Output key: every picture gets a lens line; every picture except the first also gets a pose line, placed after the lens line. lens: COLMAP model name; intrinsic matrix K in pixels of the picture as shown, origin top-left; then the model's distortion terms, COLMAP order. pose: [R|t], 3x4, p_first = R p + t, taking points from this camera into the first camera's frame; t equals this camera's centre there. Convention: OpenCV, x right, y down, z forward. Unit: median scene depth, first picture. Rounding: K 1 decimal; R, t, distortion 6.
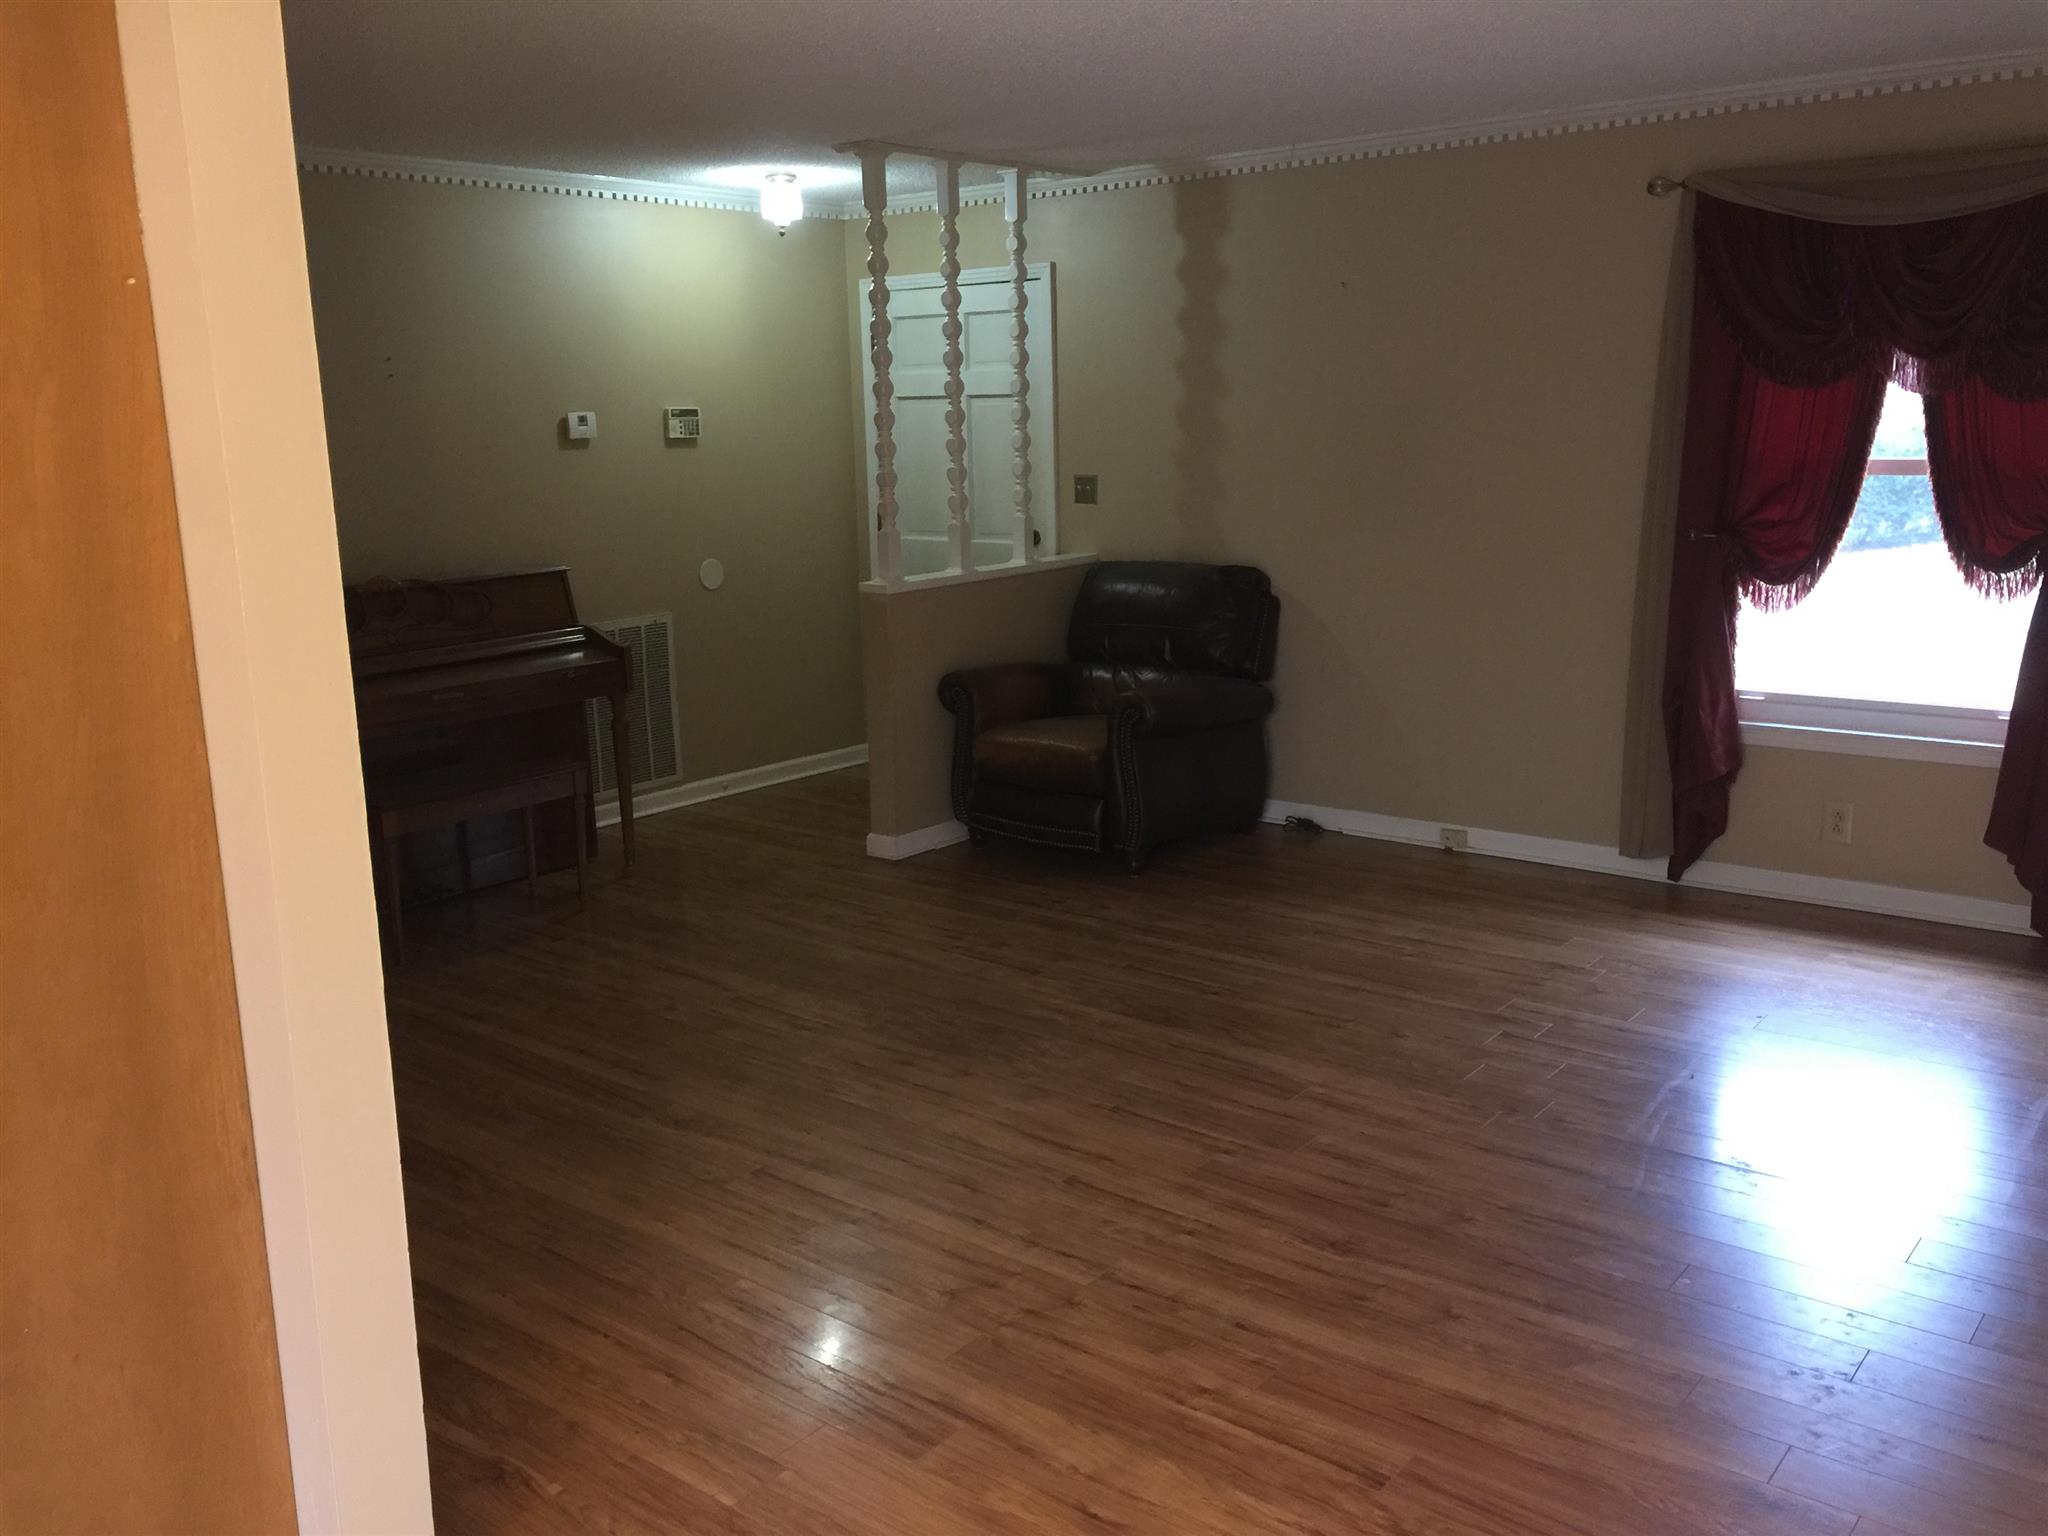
lens RADIAL K [[1735.4, 0, 1024.0], [0, 1735.4, 769.5], [0, 0, 1]] dist [0.059885, -0.002489]
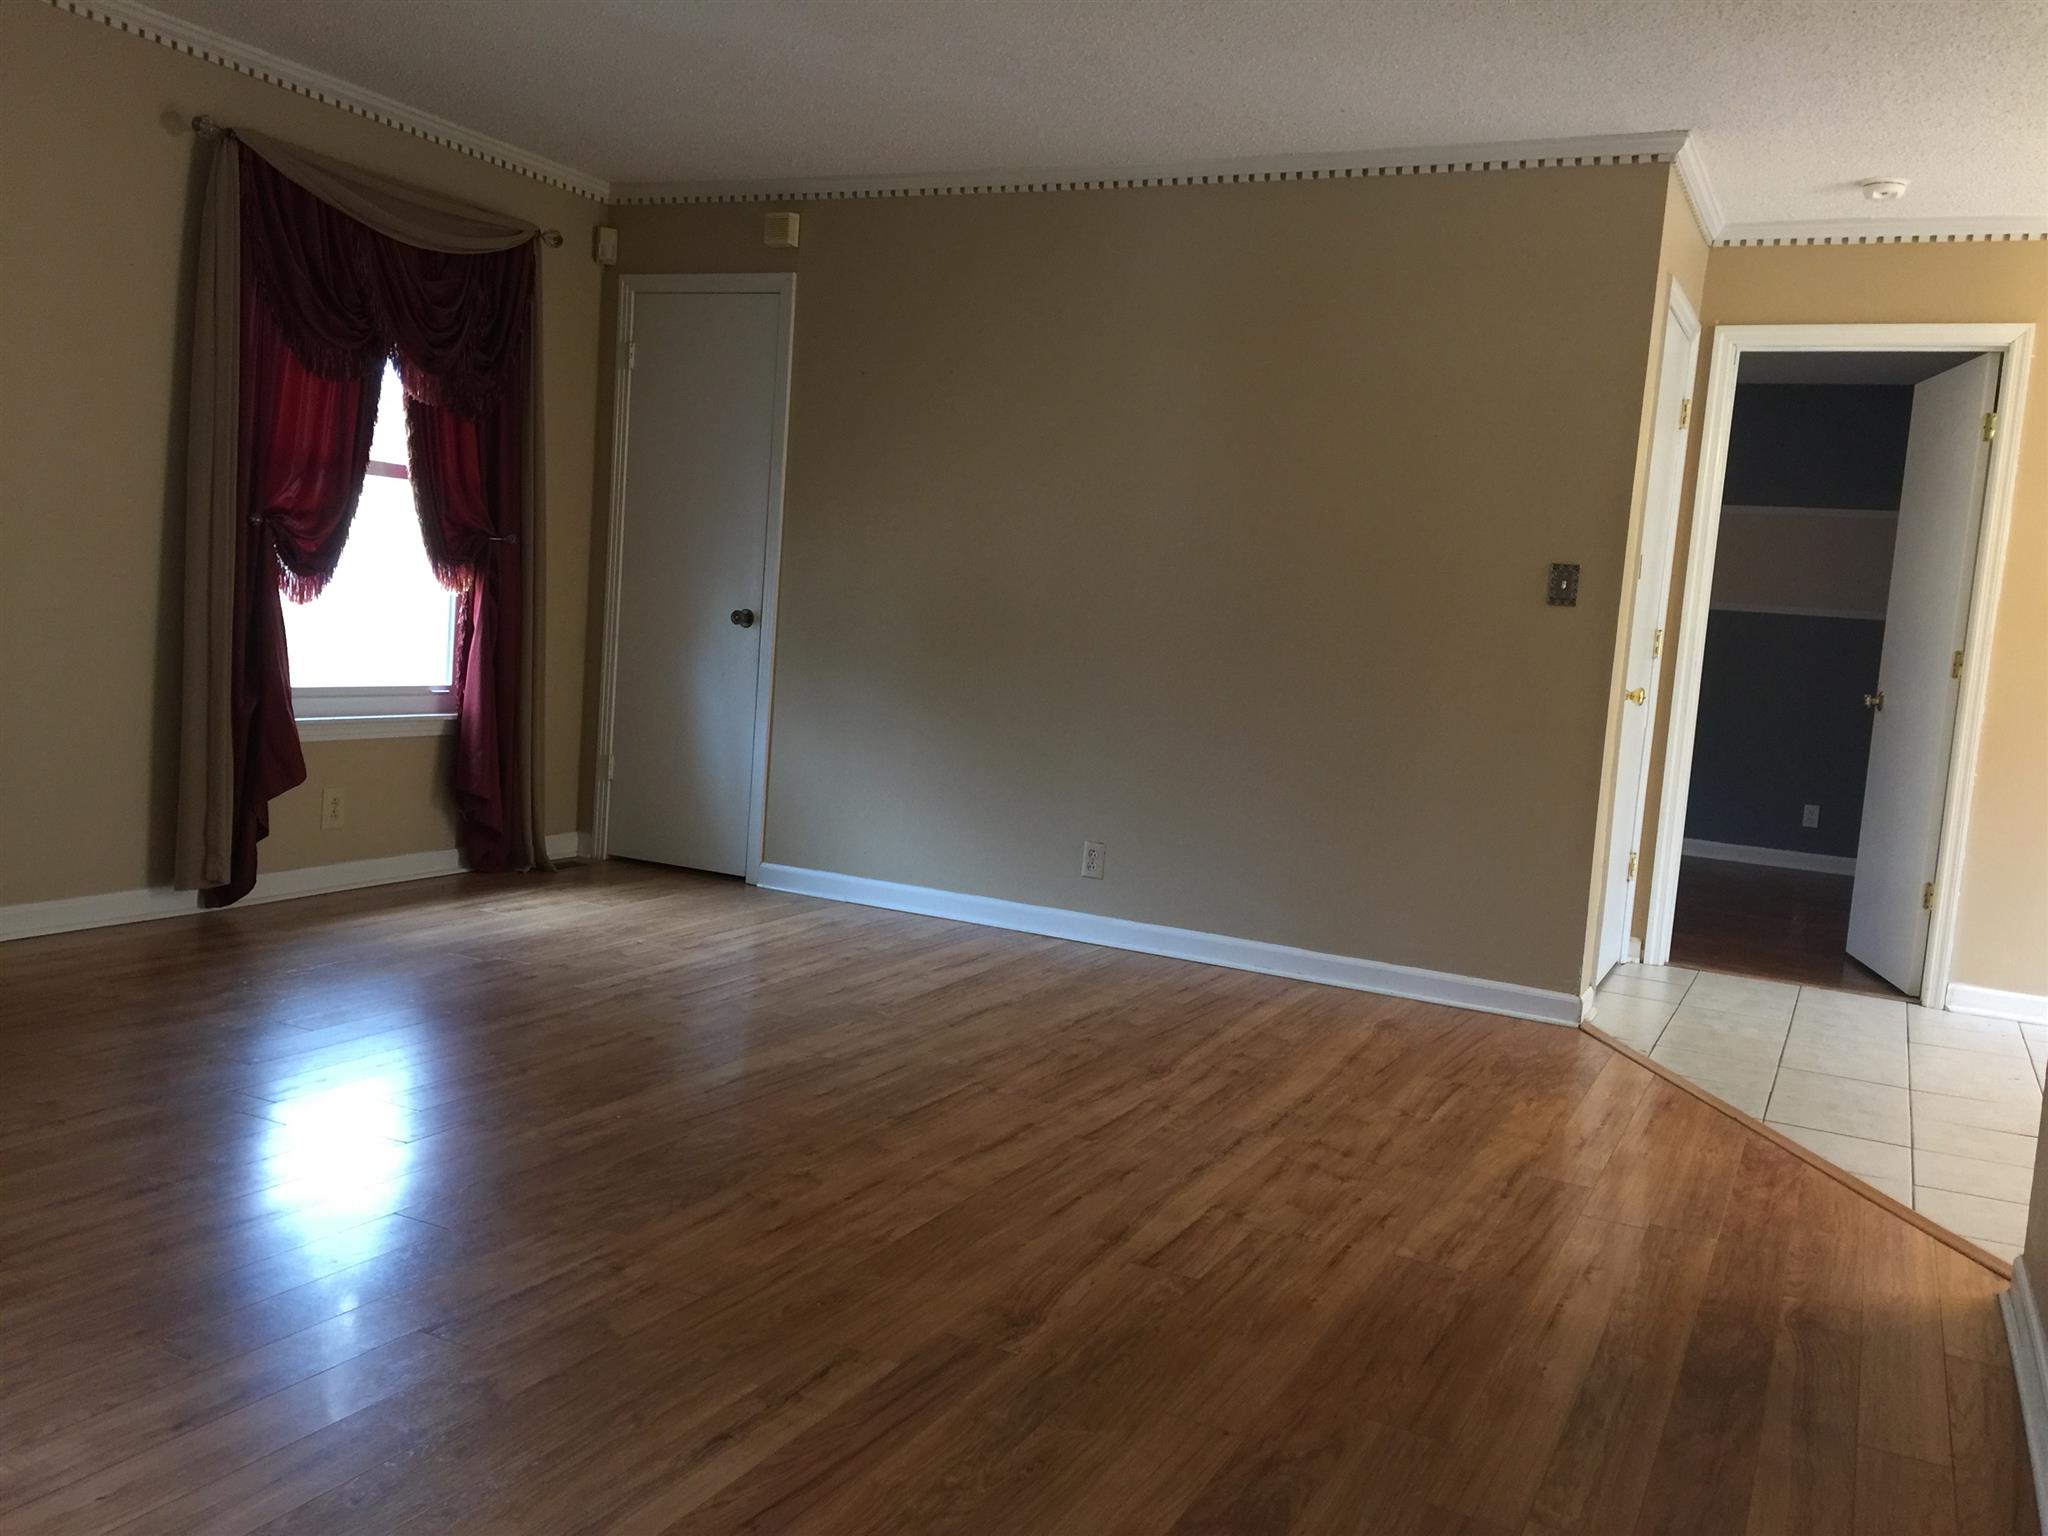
lens RADIAL K [[1656.7, 0, 1024.5], [0, 1656.7, 770.9], [0, 0, 1]] dist [0.083590, 0.003121]
pose [[-0.198320, -0.092313, 0.975781, -0.855052], [0.130698, 0.984173, 0.119670, -0.084531], [-0.971384, 0.151266, -0.183116, 1.160735]]
